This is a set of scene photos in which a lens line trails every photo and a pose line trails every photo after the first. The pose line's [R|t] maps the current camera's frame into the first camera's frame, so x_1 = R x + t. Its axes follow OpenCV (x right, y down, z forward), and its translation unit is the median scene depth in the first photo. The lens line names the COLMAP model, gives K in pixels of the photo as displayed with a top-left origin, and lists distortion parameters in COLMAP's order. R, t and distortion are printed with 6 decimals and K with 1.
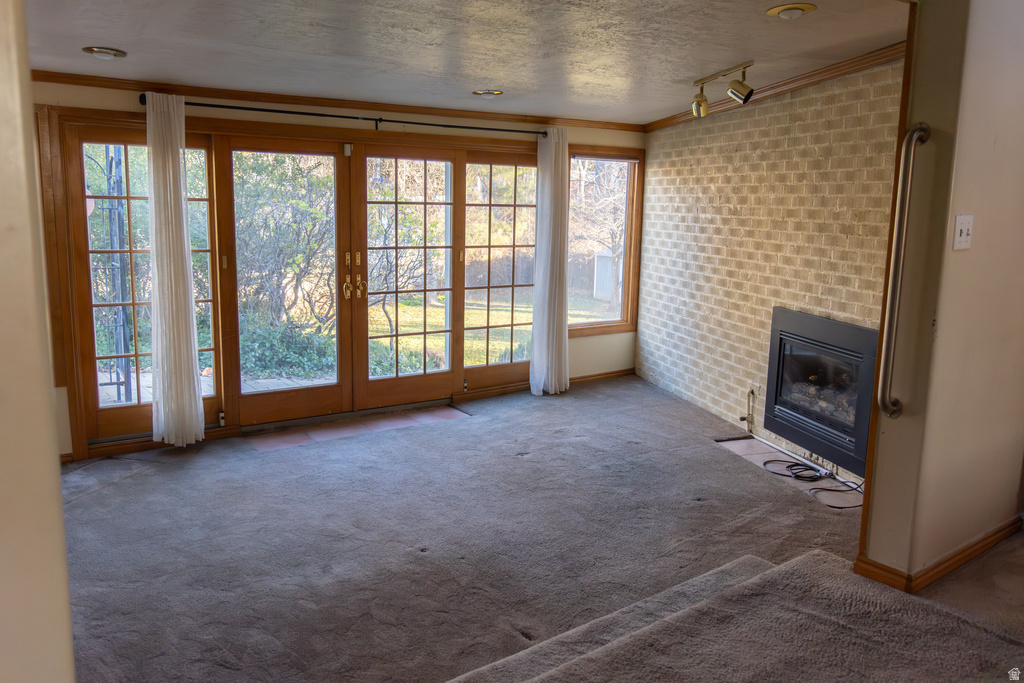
lens RADIAL K [[802.8, 0, 512.0], [0, 802.8, 341.5], [0, 0, 1]] dist [-0.002283, -0.004401]
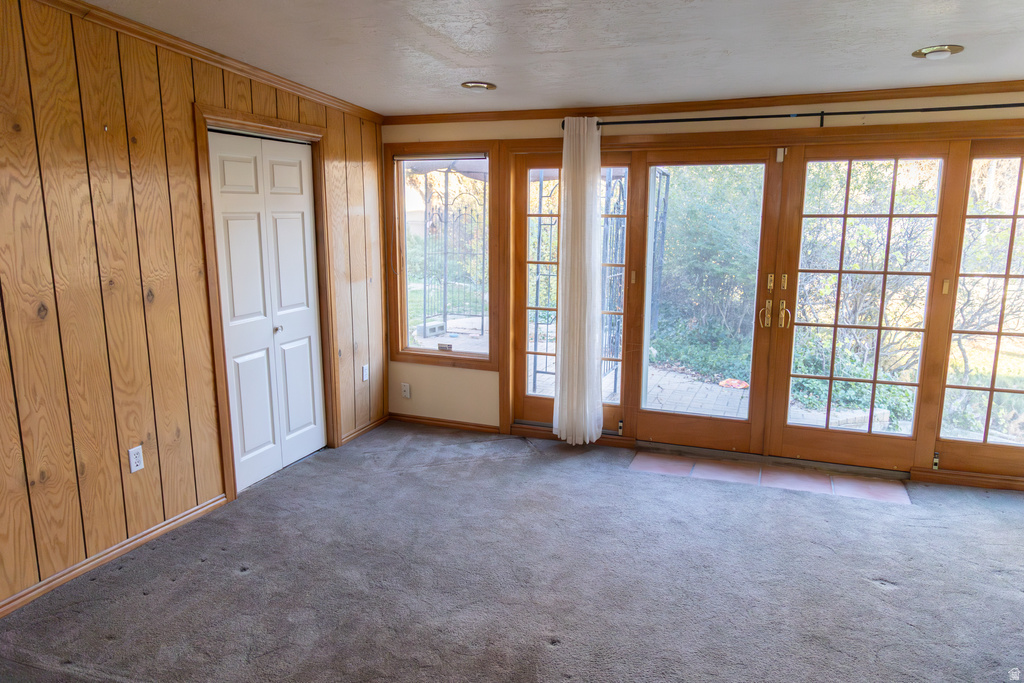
lens RADIAL K [[684.2, 0, 512.0], [0, 684.2, 341.5], [0, 0, 1]] dist [0.000715, -0.000301]
pose [[0.561528, 0.129772, -0.817218, 0.273551], [-0.130208, 0.989179, 0.067610, -0.056903], [0.817149, 0.068443, 0.572349, 0.384475]]
